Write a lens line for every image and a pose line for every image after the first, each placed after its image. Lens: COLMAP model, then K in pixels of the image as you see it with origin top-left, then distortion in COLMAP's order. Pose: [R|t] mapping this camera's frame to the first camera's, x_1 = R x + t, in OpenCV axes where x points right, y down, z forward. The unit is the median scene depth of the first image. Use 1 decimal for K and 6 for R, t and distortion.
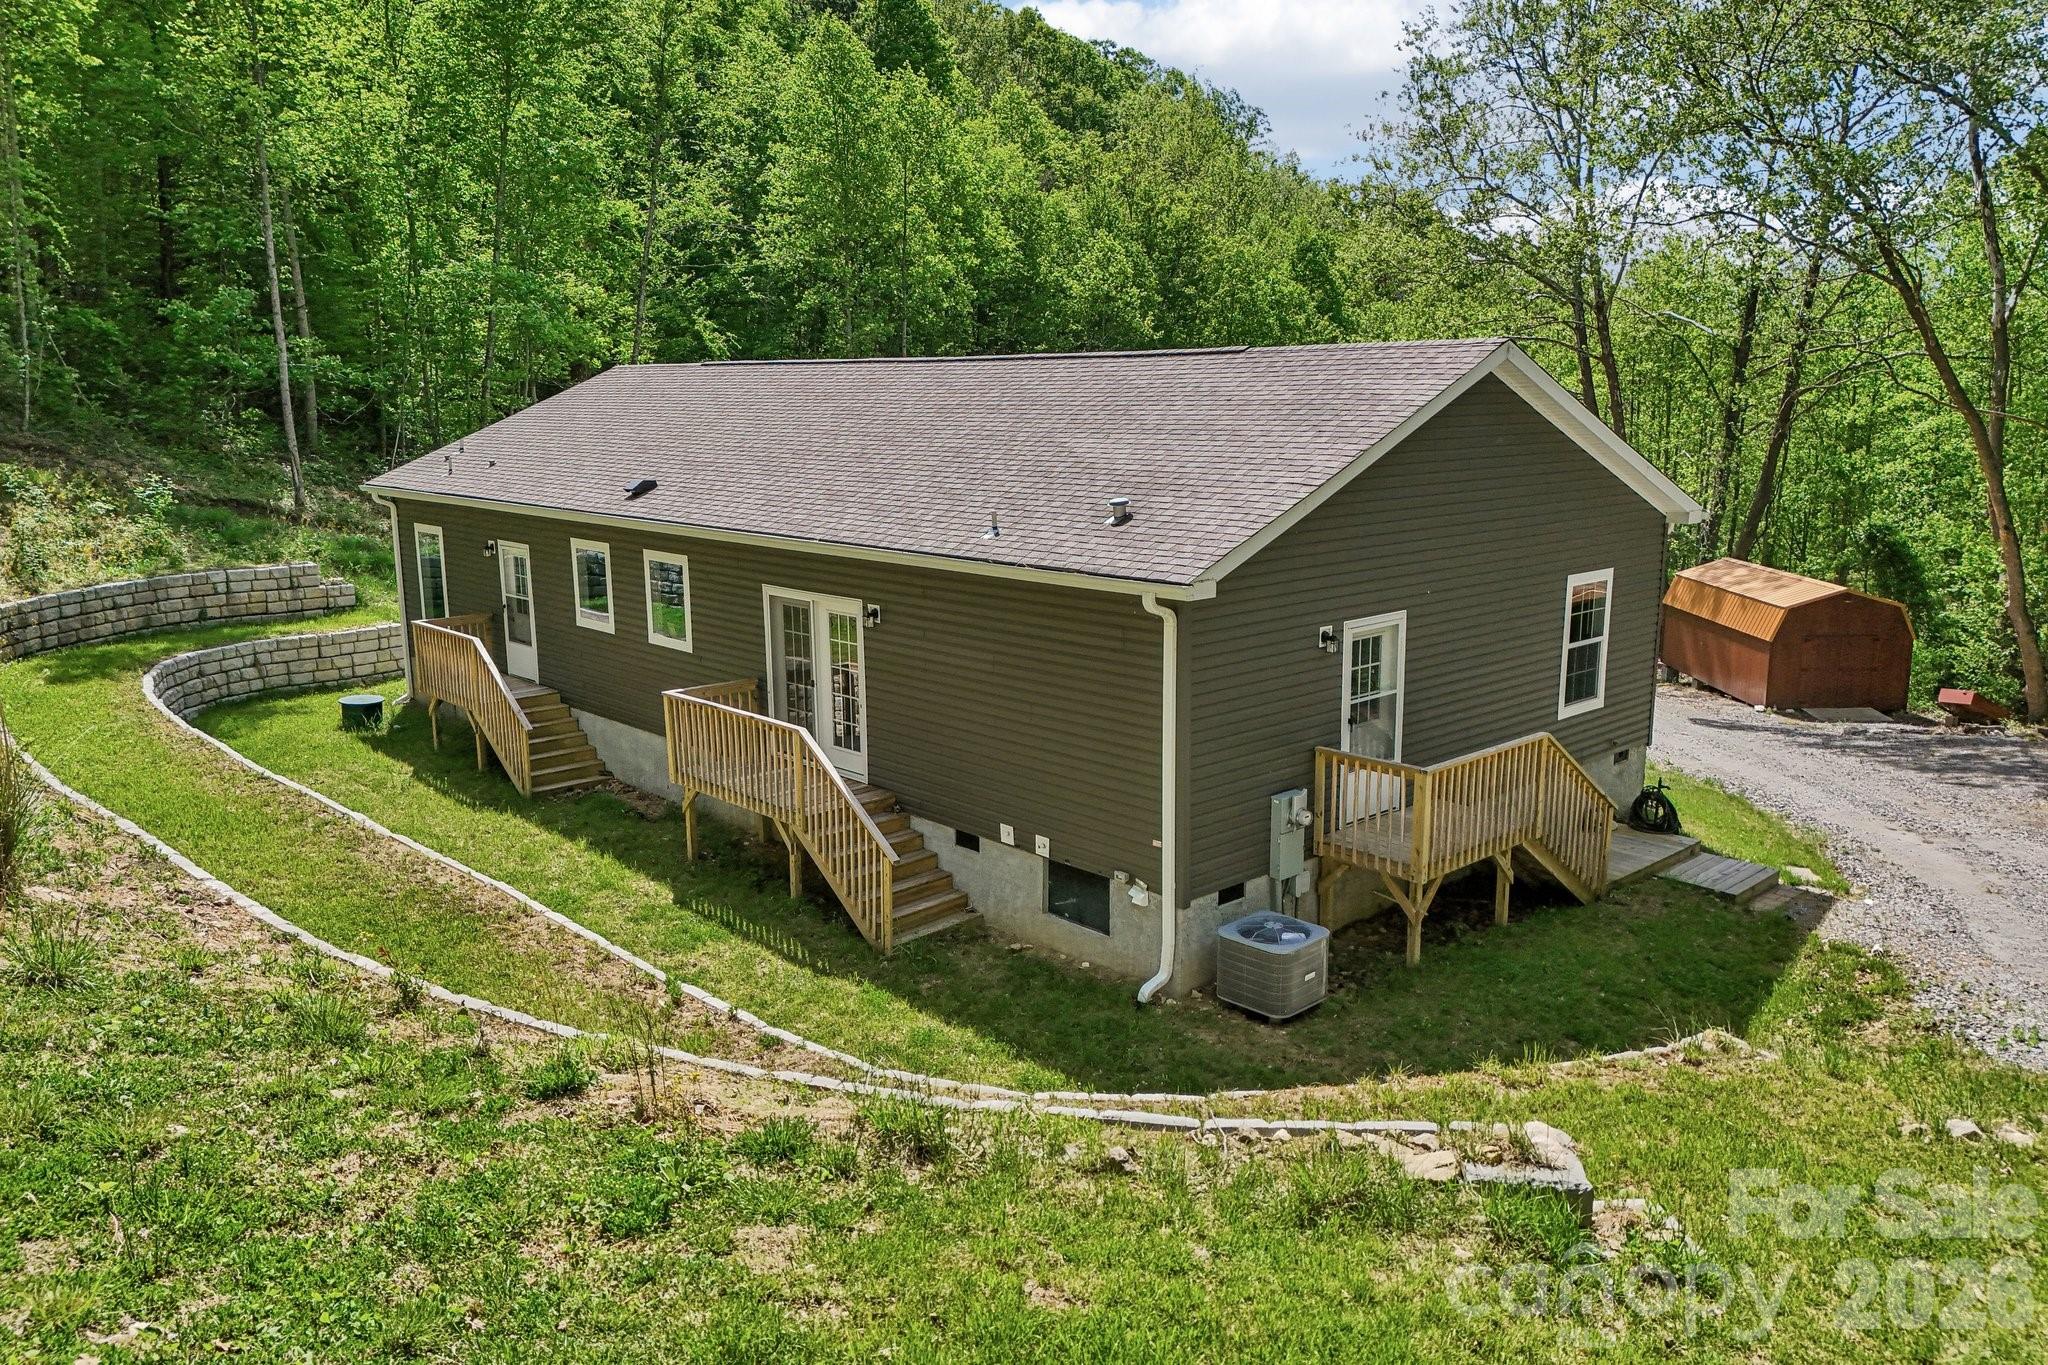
lens RADIAL K [[1512.5, 0, 1024.0], [0, 1512.5, 682.5], [0, 0, 1]] dist [0.095940, -0.103119]
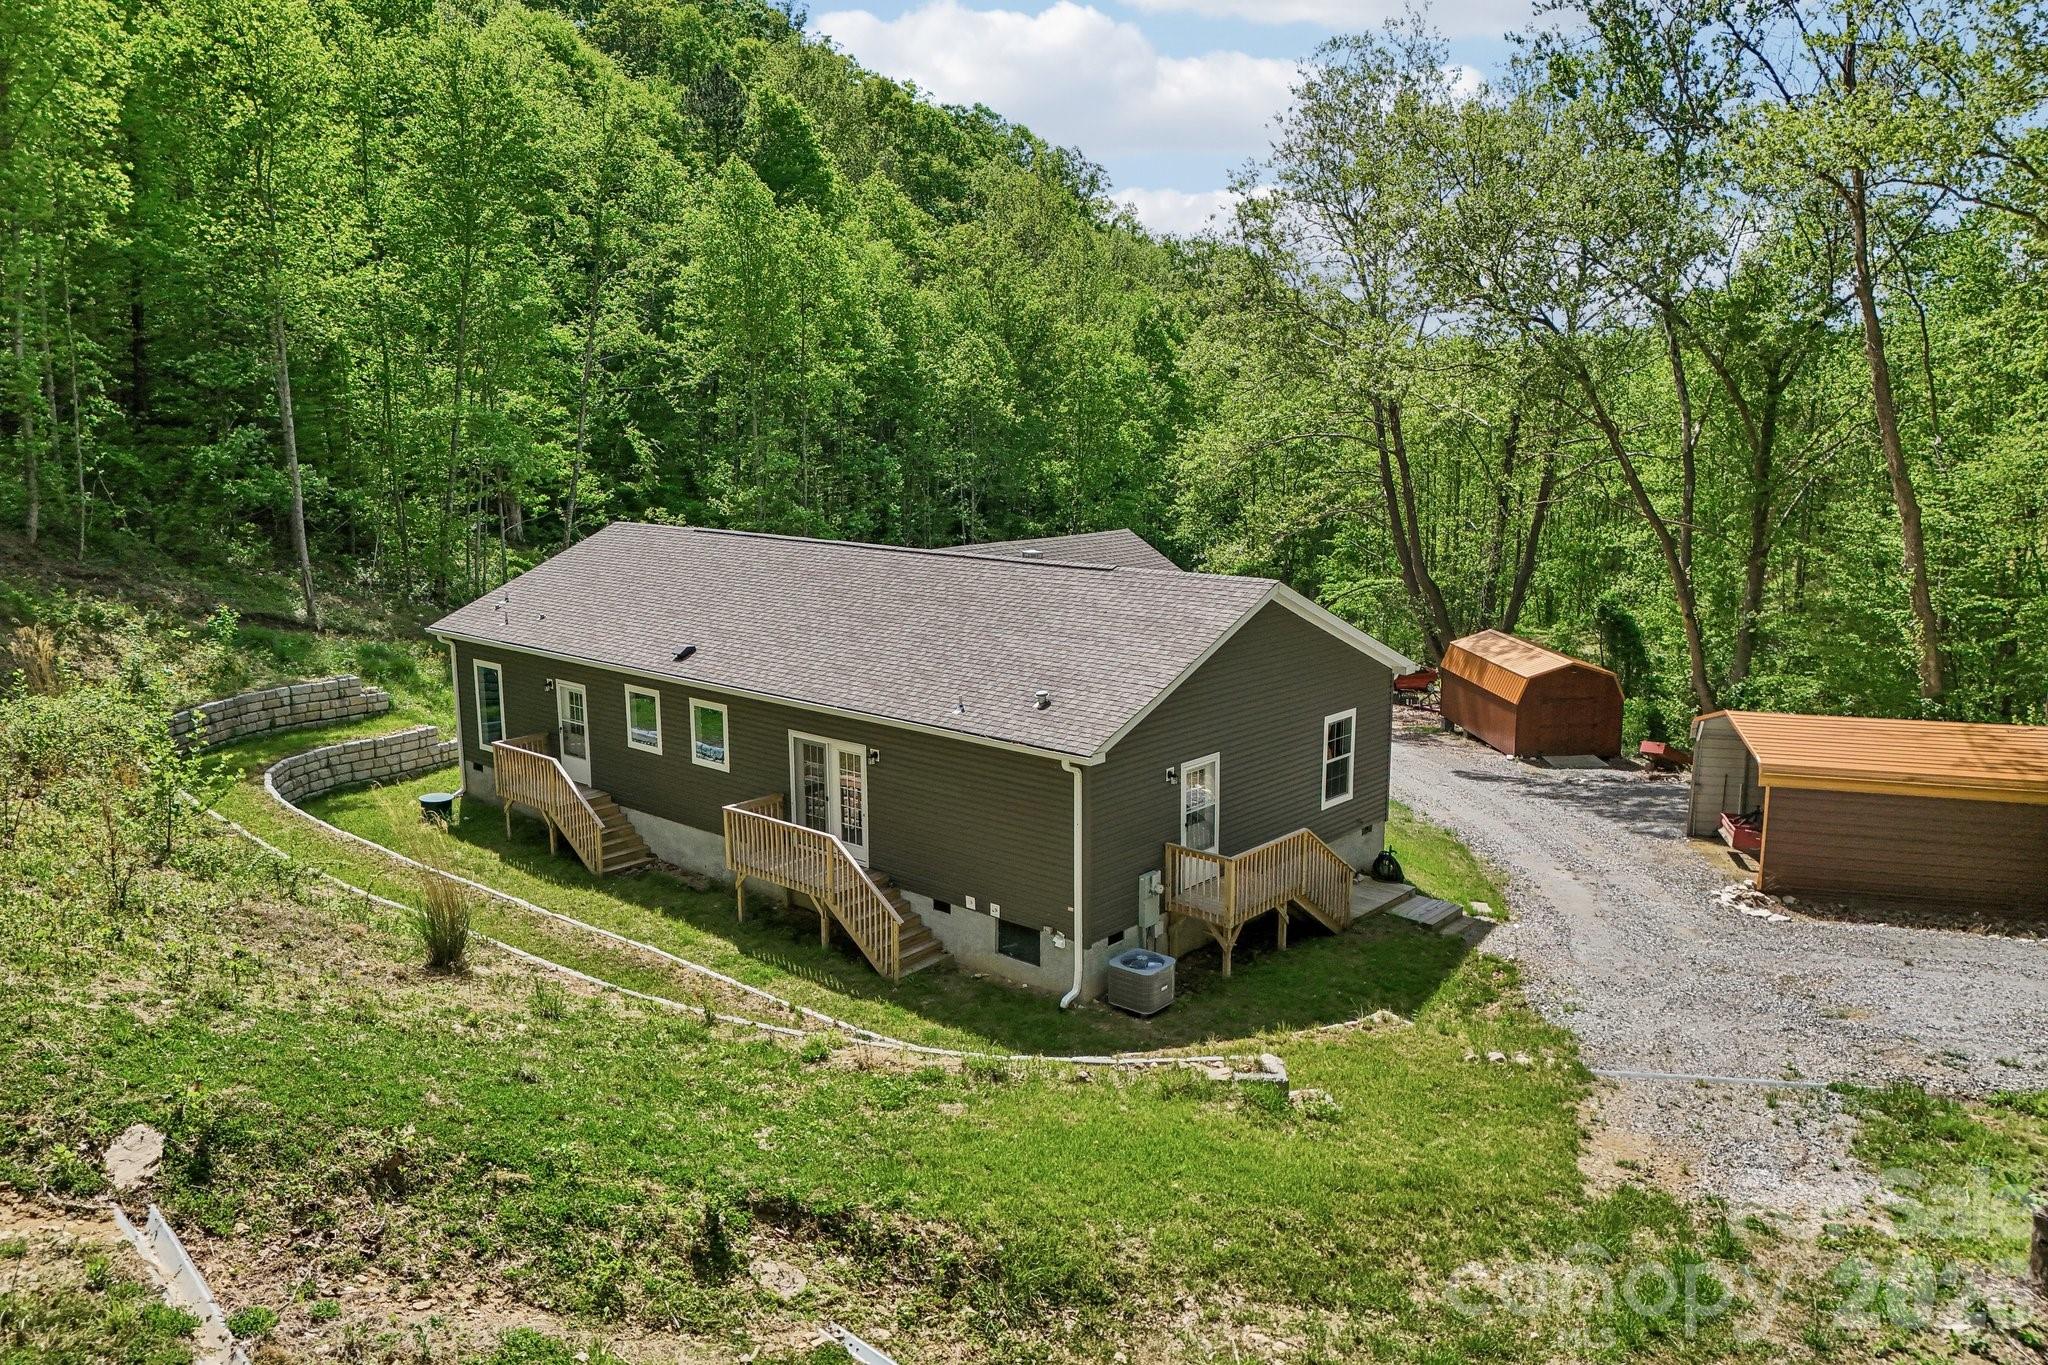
lens RADIAL K [[1509.9, 0, 1024.0], [0, 1509.9, 682.5], [0, 0, 1]] dist [0.157409, -0.348694]
pose [[0.995015, -0.015873, 0.098456, -0.097716], [0.016554, 0.999844, -0.006107, -0.105783], [-0.098343, 0.007707, 0.995123, -0.508155]]
